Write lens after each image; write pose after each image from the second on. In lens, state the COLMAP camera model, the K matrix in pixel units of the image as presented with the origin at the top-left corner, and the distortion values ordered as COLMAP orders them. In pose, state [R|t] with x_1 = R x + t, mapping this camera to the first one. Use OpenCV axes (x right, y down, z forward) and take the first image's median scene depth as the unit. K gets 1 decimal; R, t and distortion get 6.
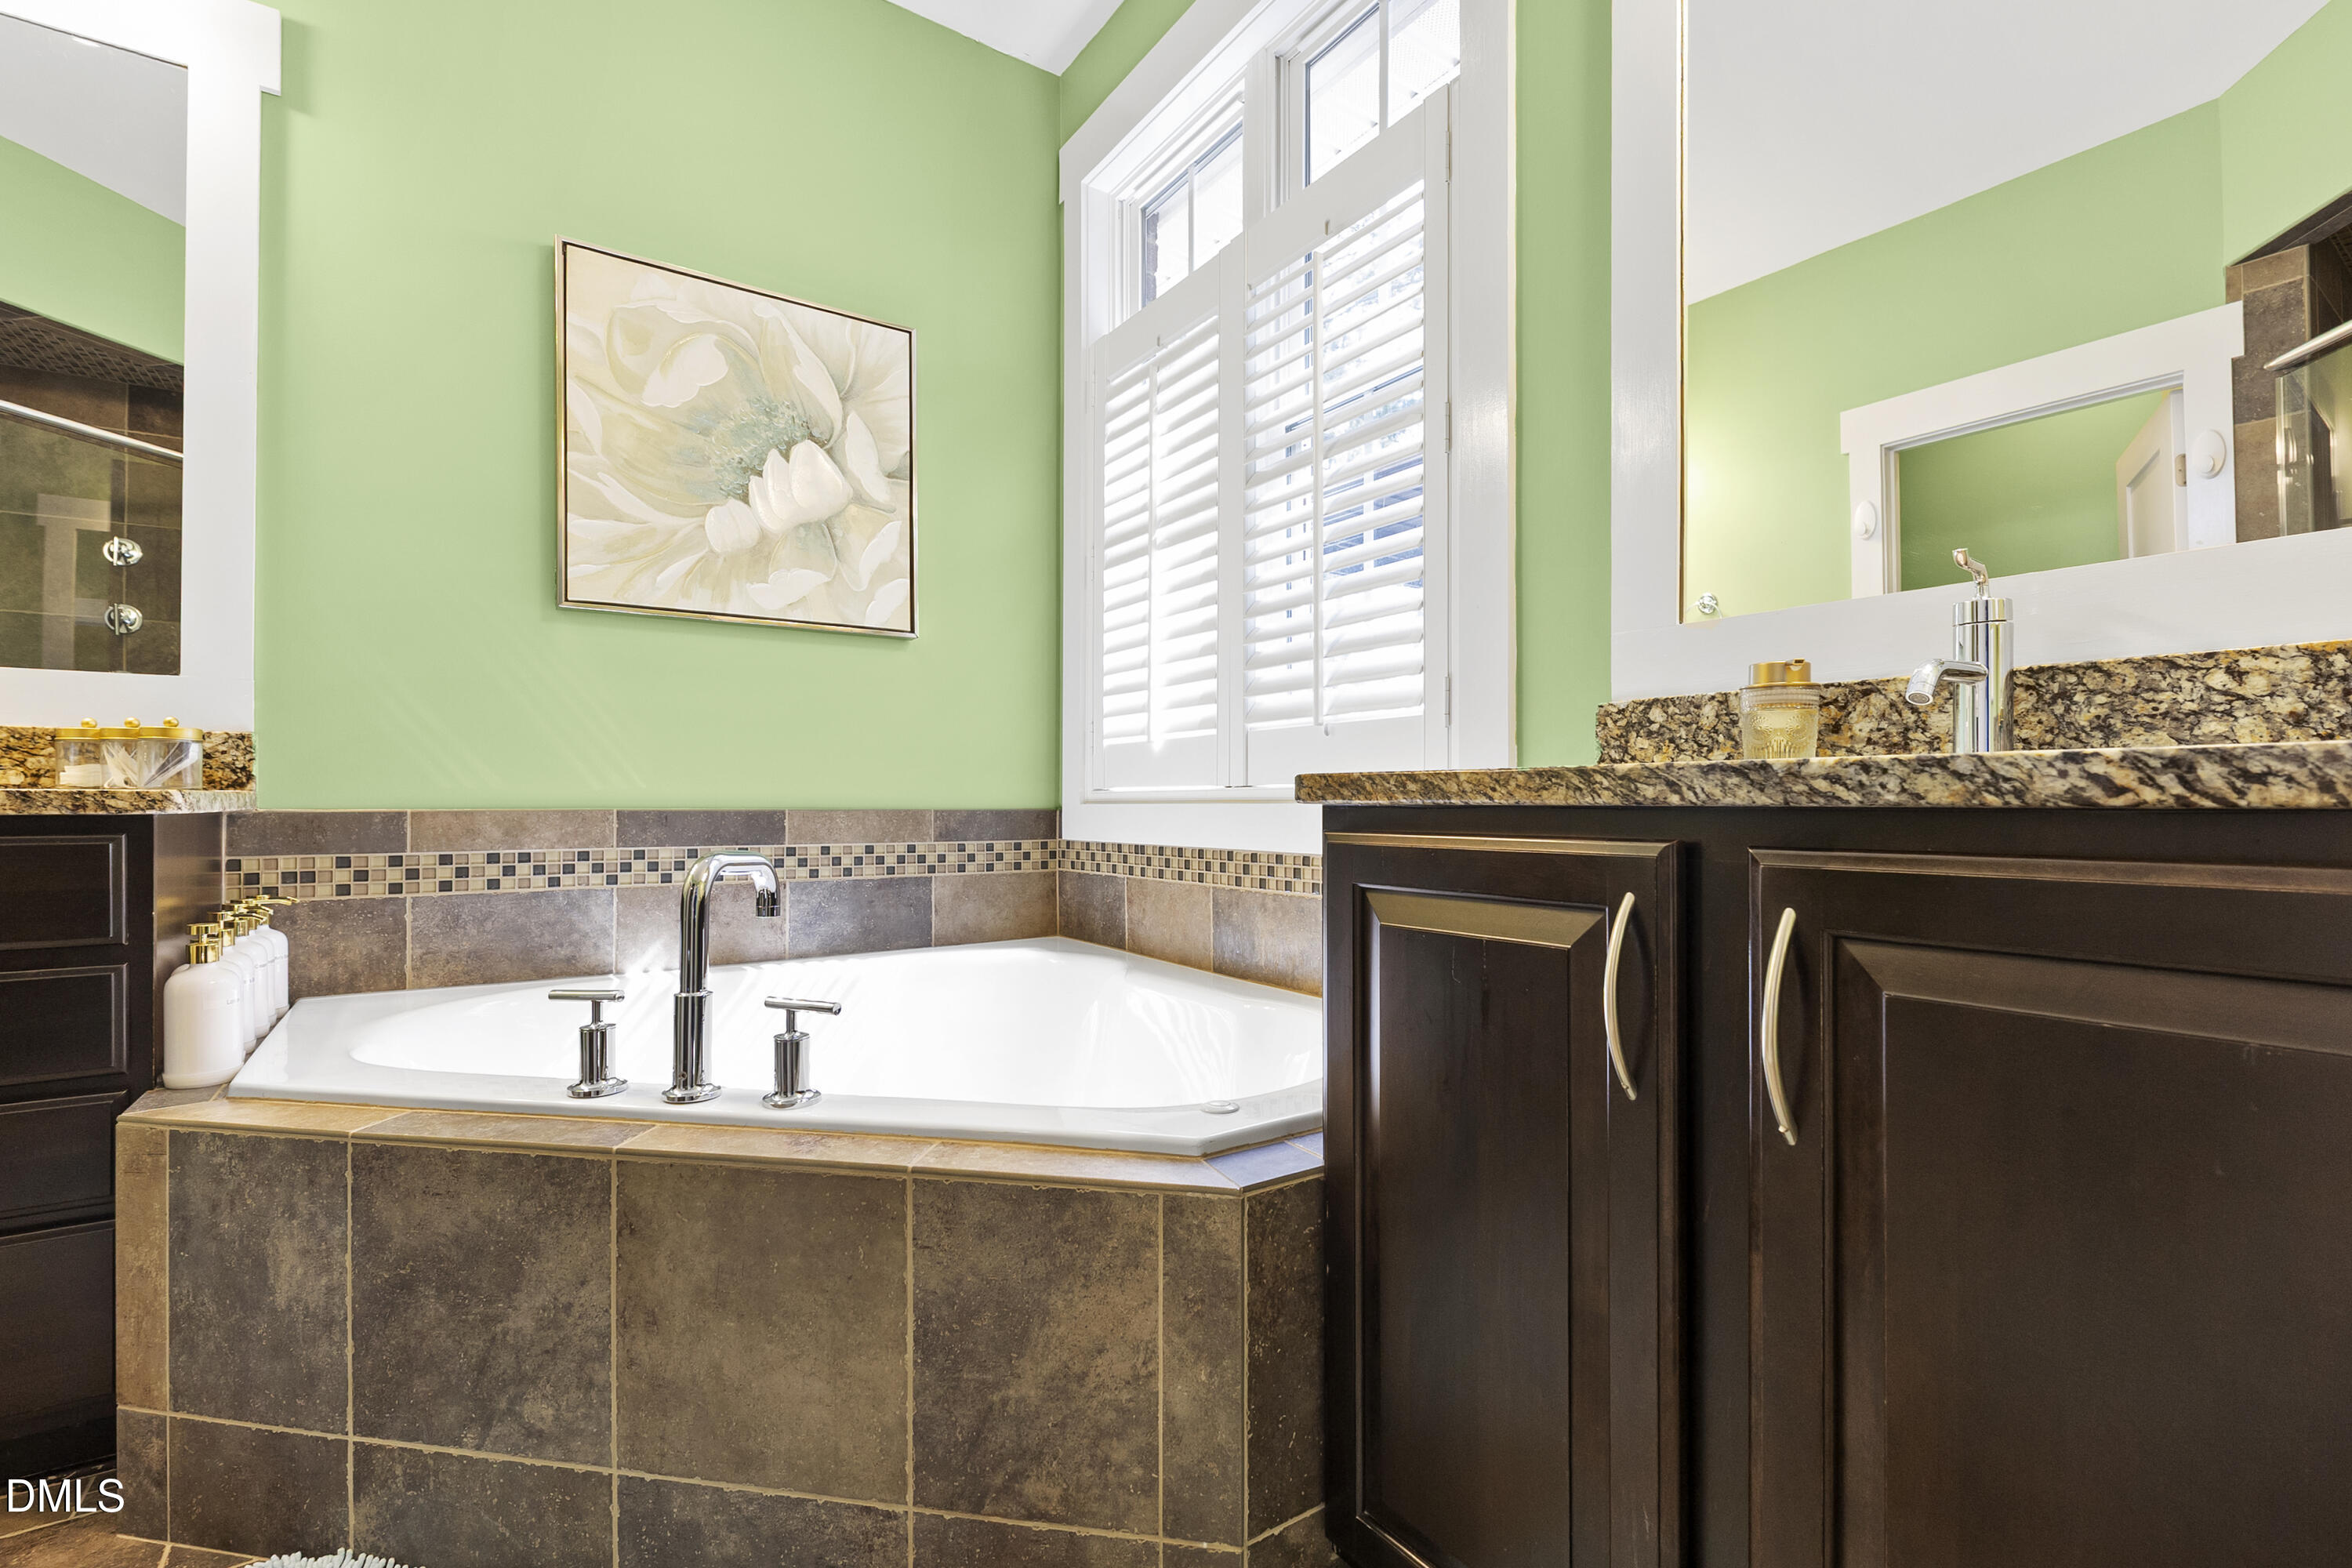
lens RADIAL K [[1042.2, 0, 1180.5], [0, 1042.2, 797.2], [0, 0, 1]] dist [-0.001433, 0.000033]
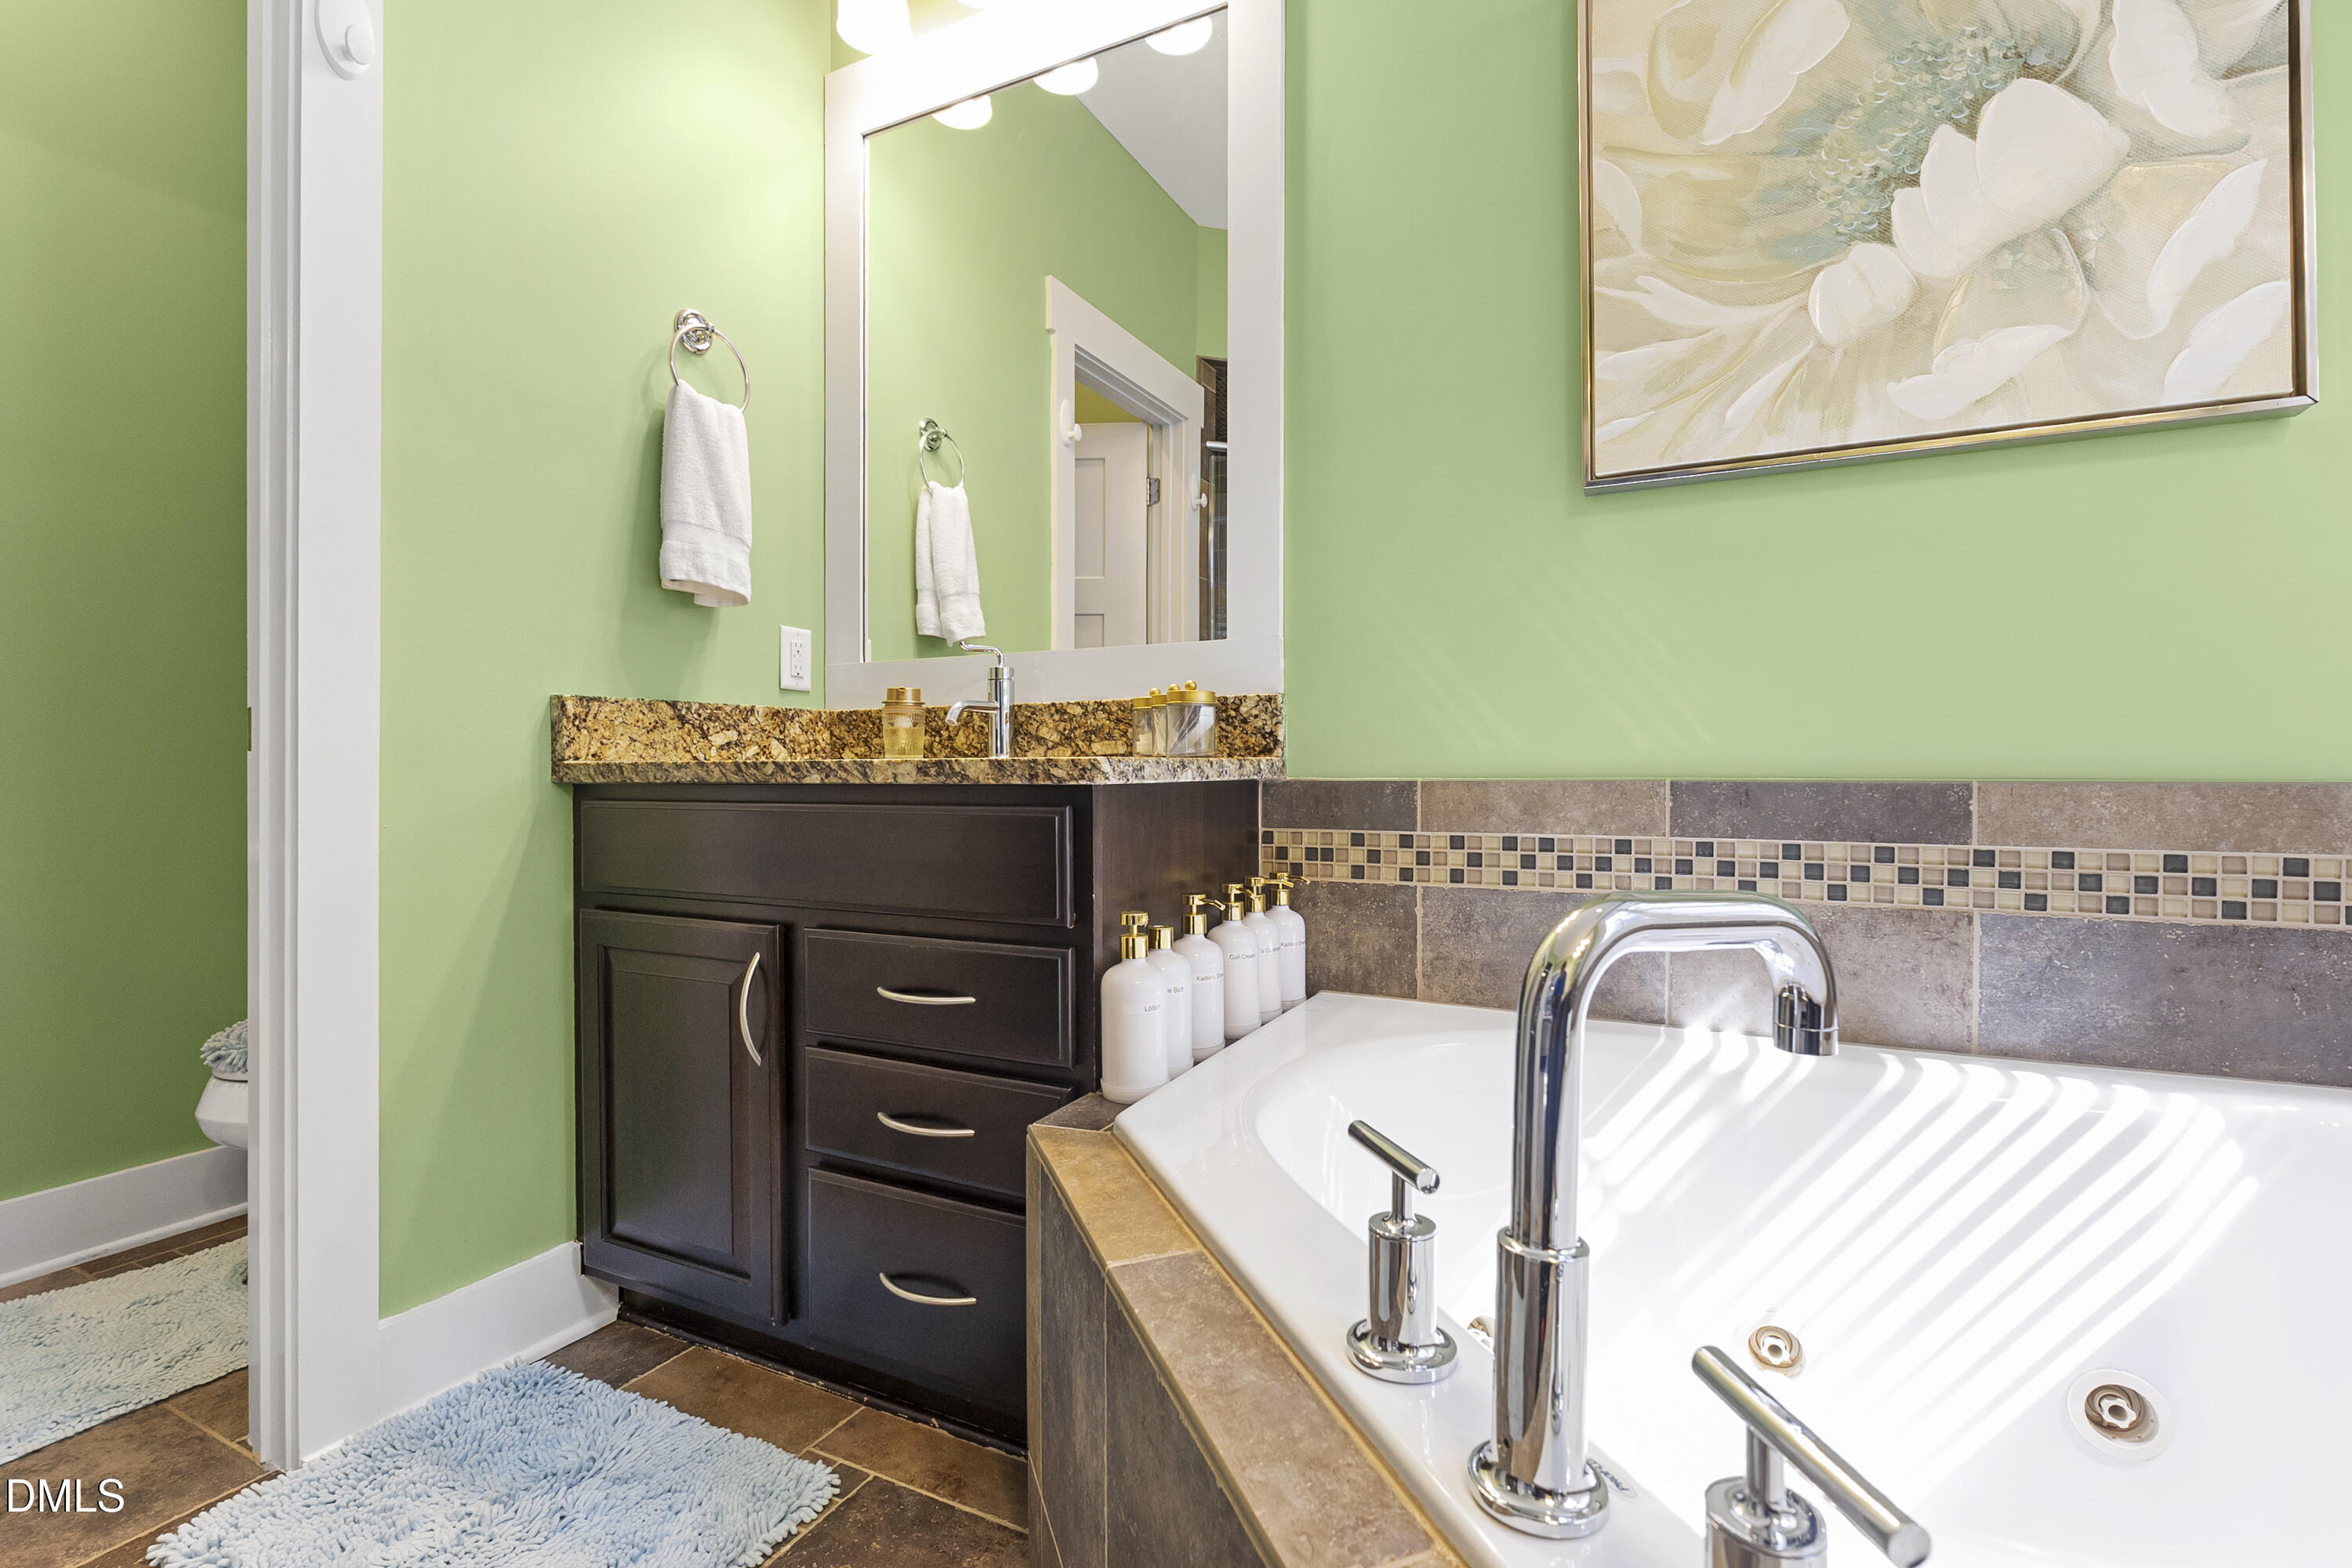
lens RADIAL K [[1043.0, 0, 1179.7], [0, 1043.0, 776.3], [0, 0, 1]] dist [-0.002600, 0.000286]
pose [[0.478408, 0.004960, -0.878124, -0.109247], [0.007877, 0.999920, 0.009939, 0.000670], [0.878103, -0.011672, 0.478330, 0.418139]]
